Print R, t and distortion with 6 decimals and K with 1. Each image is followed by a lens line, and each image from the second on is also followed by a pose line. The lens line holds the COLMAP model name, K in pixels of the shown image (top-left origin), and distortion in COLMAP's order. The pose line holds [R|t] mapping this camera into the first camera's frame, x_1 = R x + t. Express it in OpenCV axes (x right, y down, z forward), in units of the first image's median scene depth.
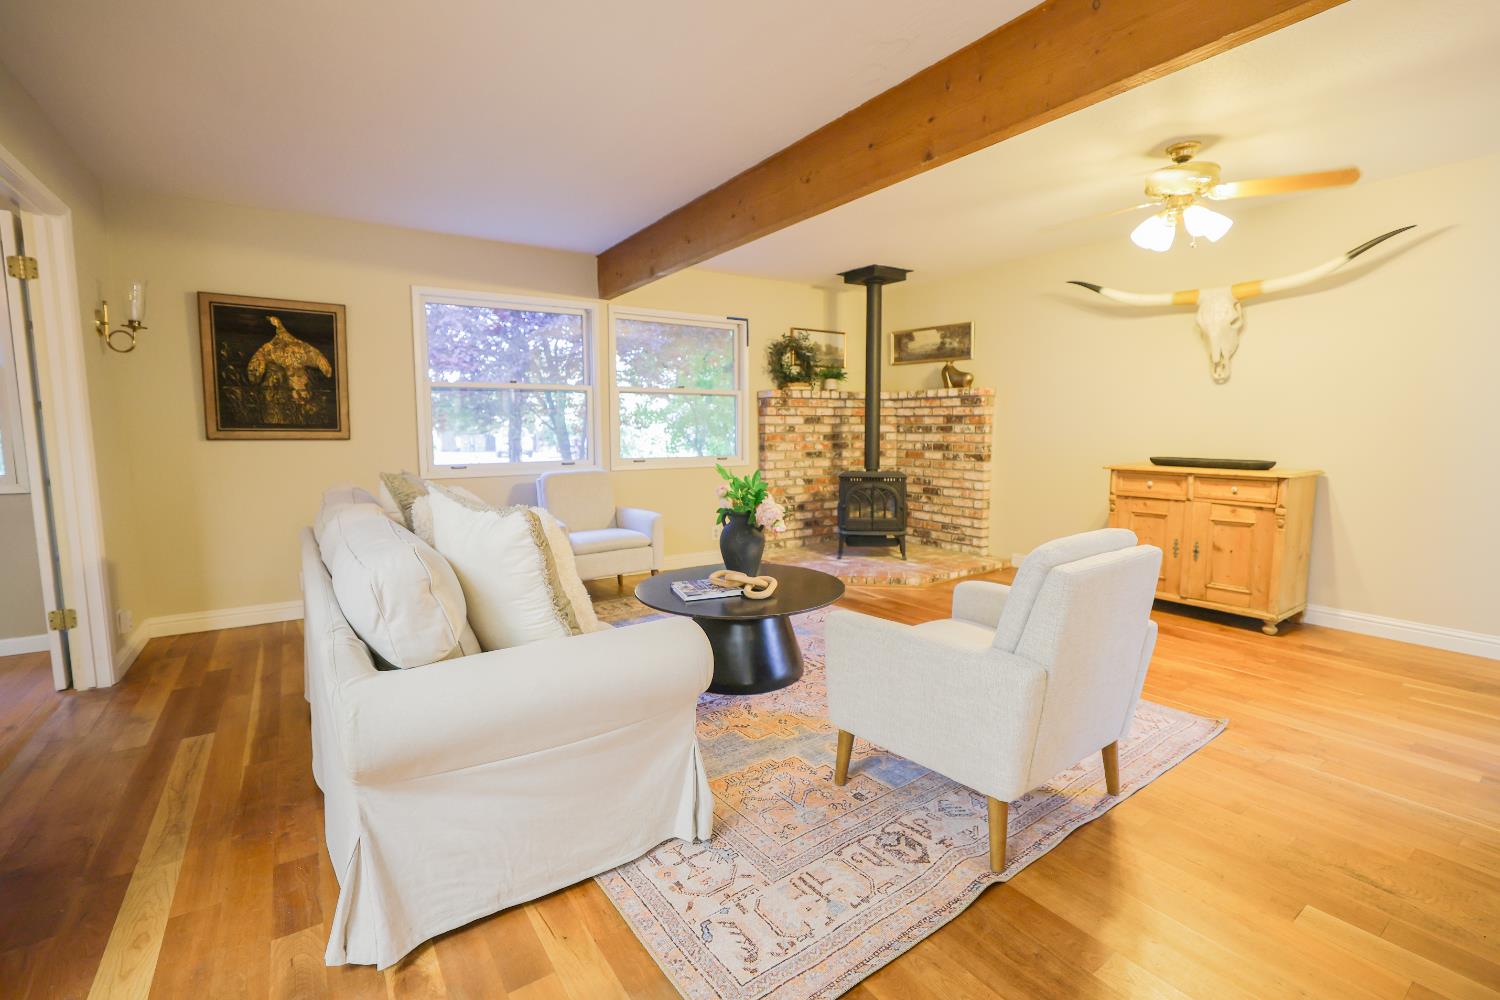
lens RADIAL K [[665.1, 0, 751.7], [0, 665.1, 496.9], [0, 0, 1]] dist [-0.051588, 0.014614]
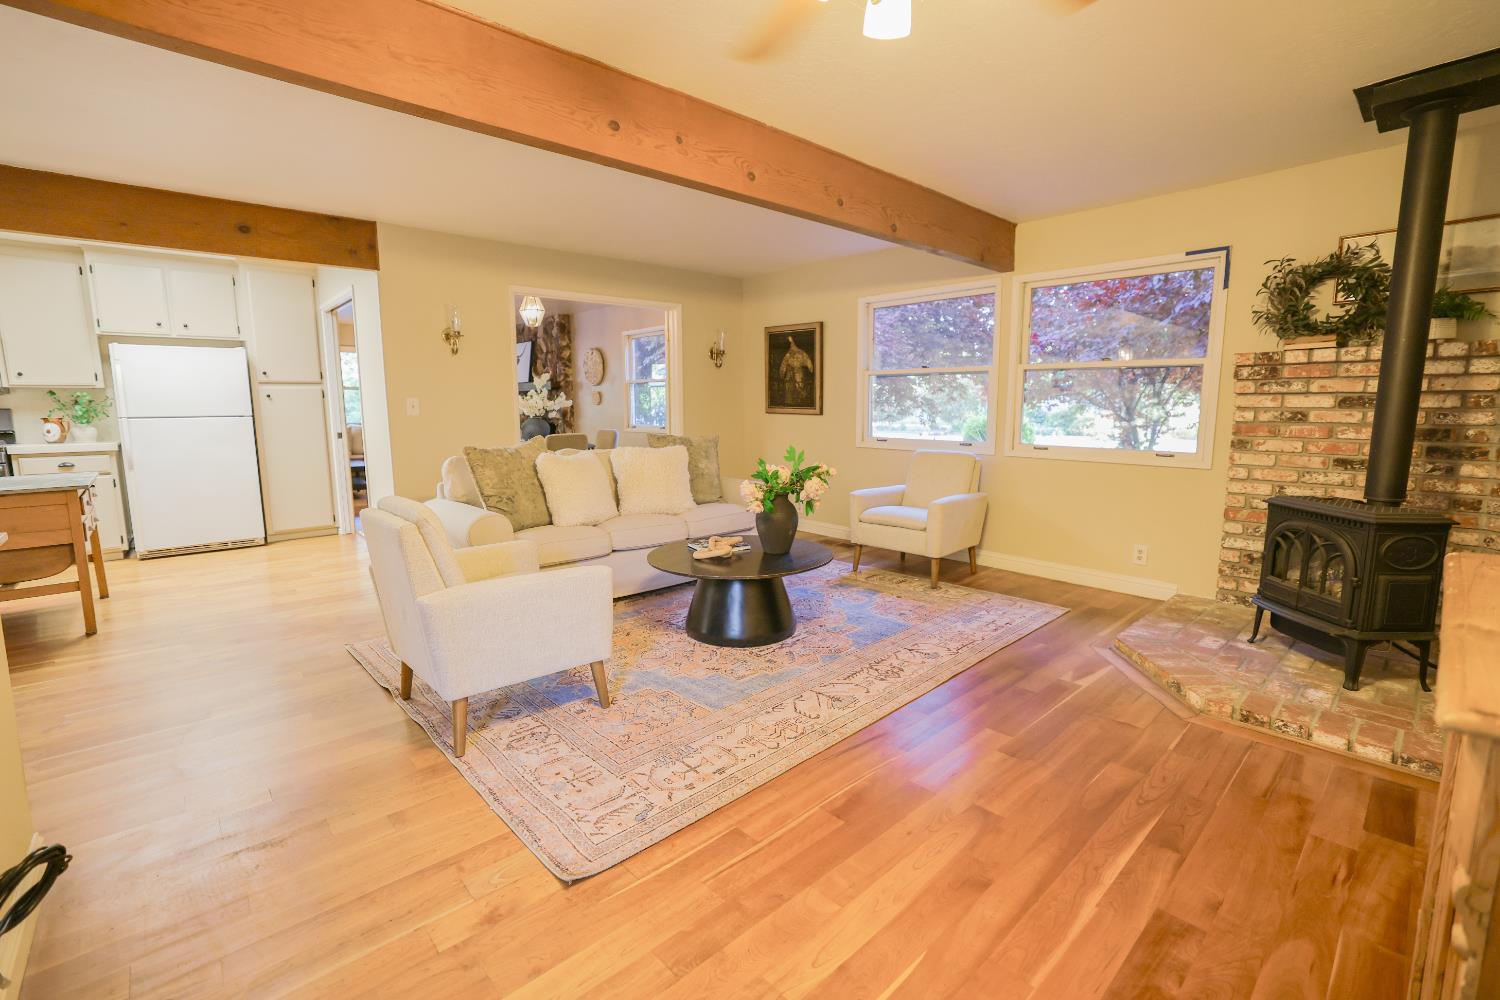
lens RADIAL K [[665.1, 0, 751.7], [0, 665.1, 496.9], [0, 0, 1]] dist [-0.051588, 0.014614]
pose [[0.137302, 0.139892, -0.980601, 0.814993], [-0.102267, 0.986688, 0.126442, -0.078679], [0.985236, 0.082922, 0.149781, 0.638252]]
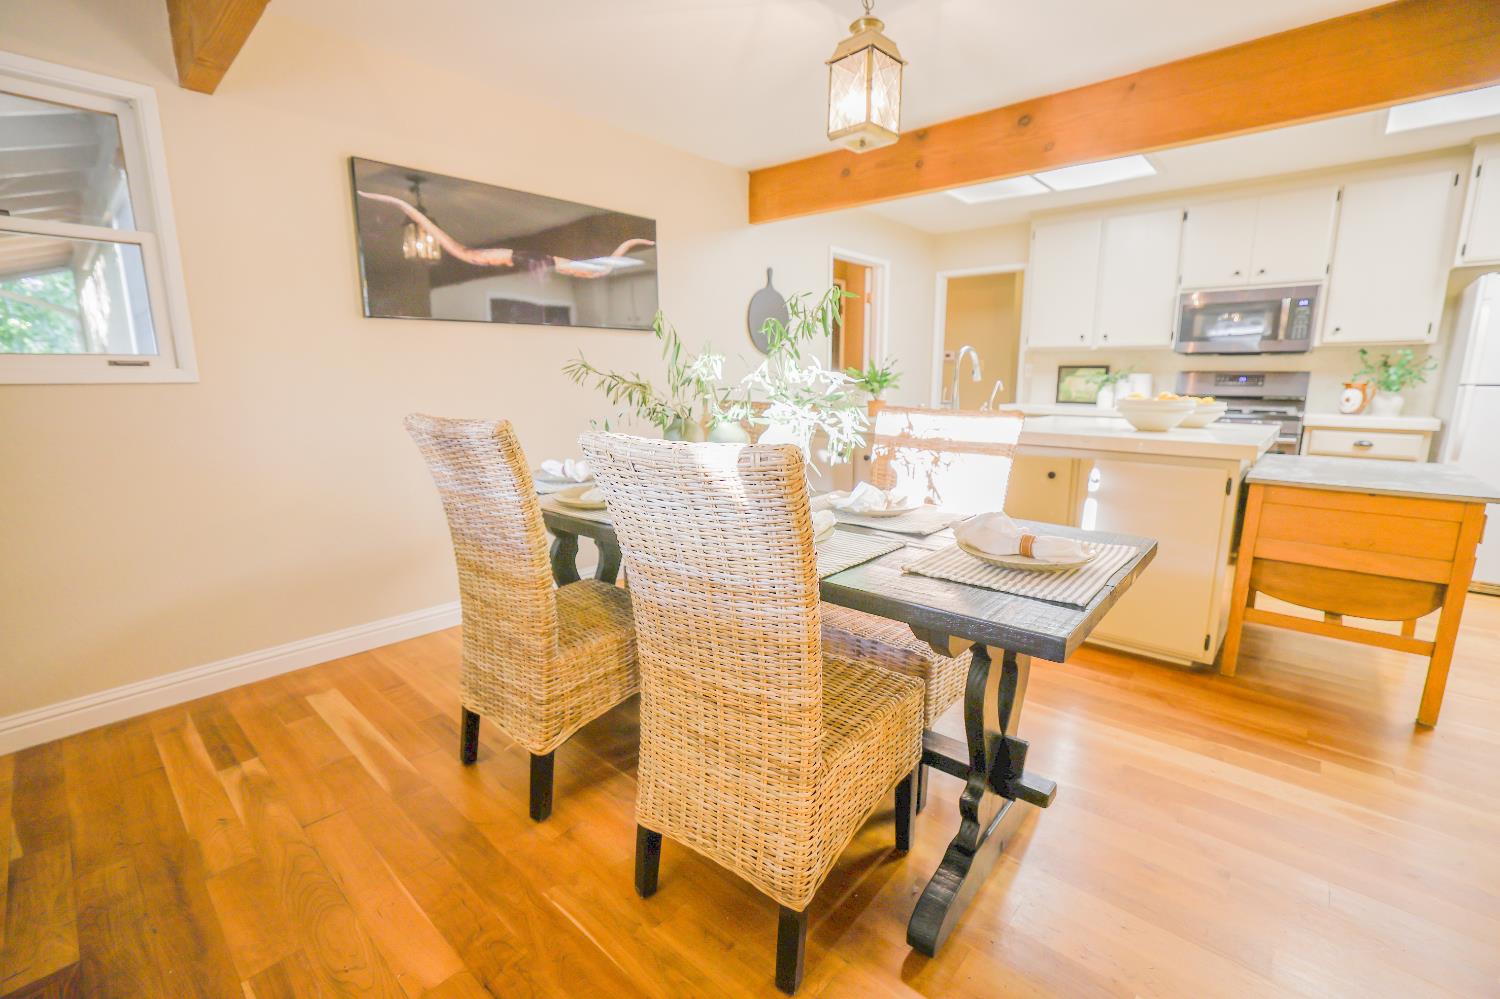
lens RADIAL K [[647.2, 0, 747.2], [0, 647.2, 502.4], [0, 0, 1]] dist [-0.043439, 0.014003]
pose [[-0.973825, 0.050432, -0.221634, 0.562550], [-0.017263, 0.955849, 0.293351, -0.030997], [0.226643, 0.289498, -0.929959, 0.245831]]
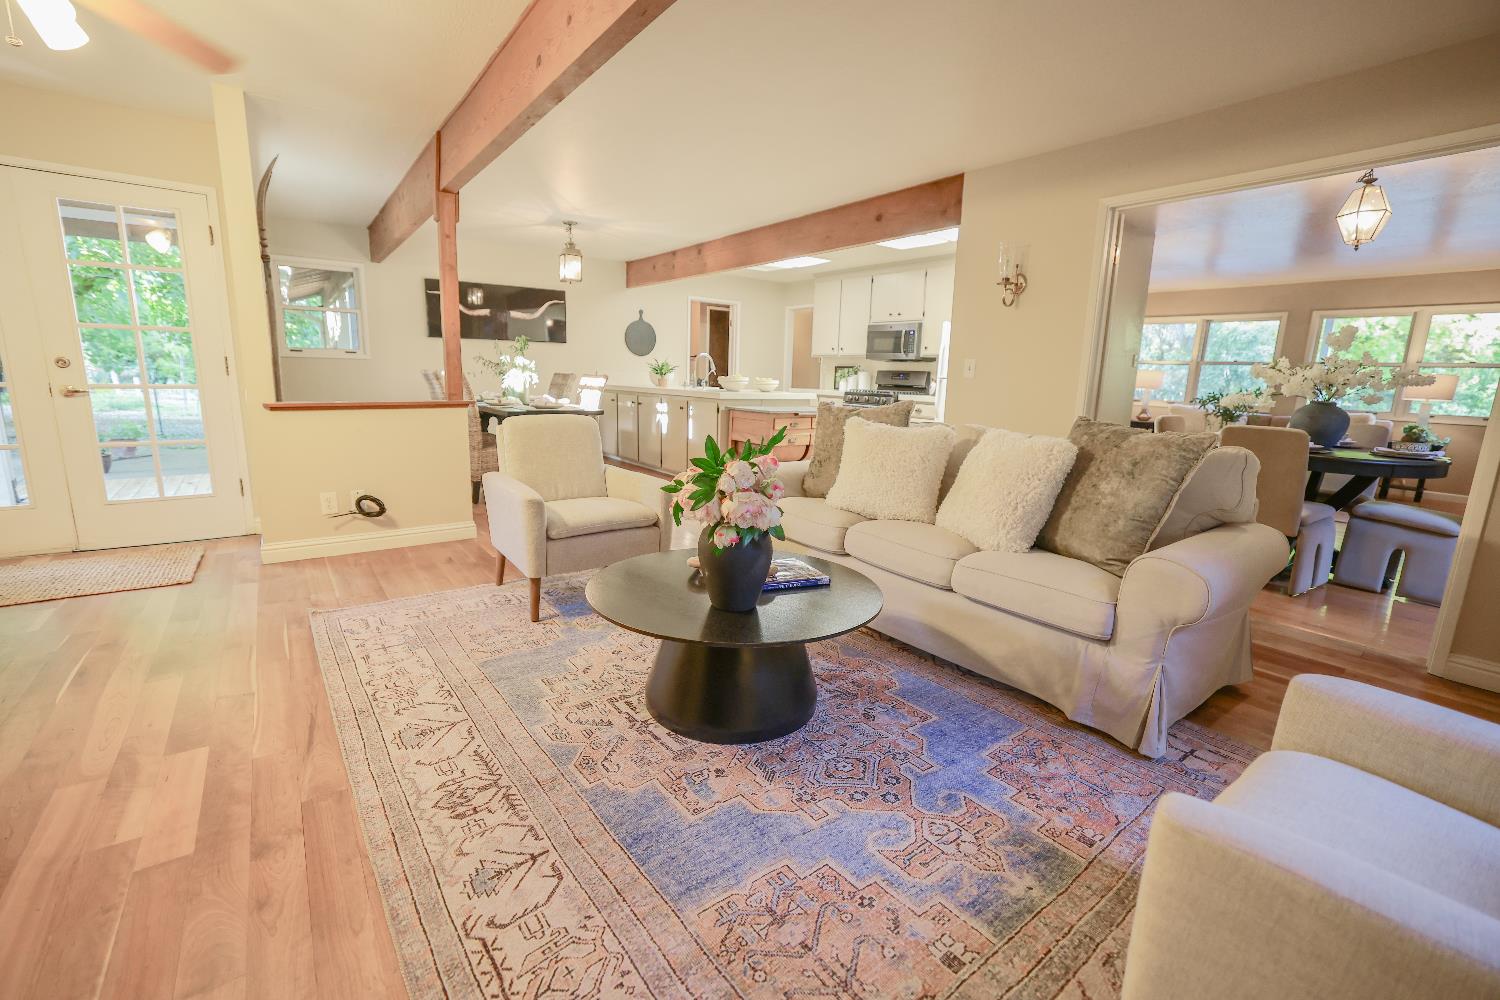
lens RADIAL K [[647.2, 0, 747.2], [0, 647.2, 502.9], [0, 0, 1]] dist [-0.043439, 0.014003]
pose [[-0.999459, -0.021325, -0.025029, -0.008284], [-0.027794, 0.954621, 0.296523, -0.117681], [0.017570, 0.297059, -0.954698, 1.239235]]
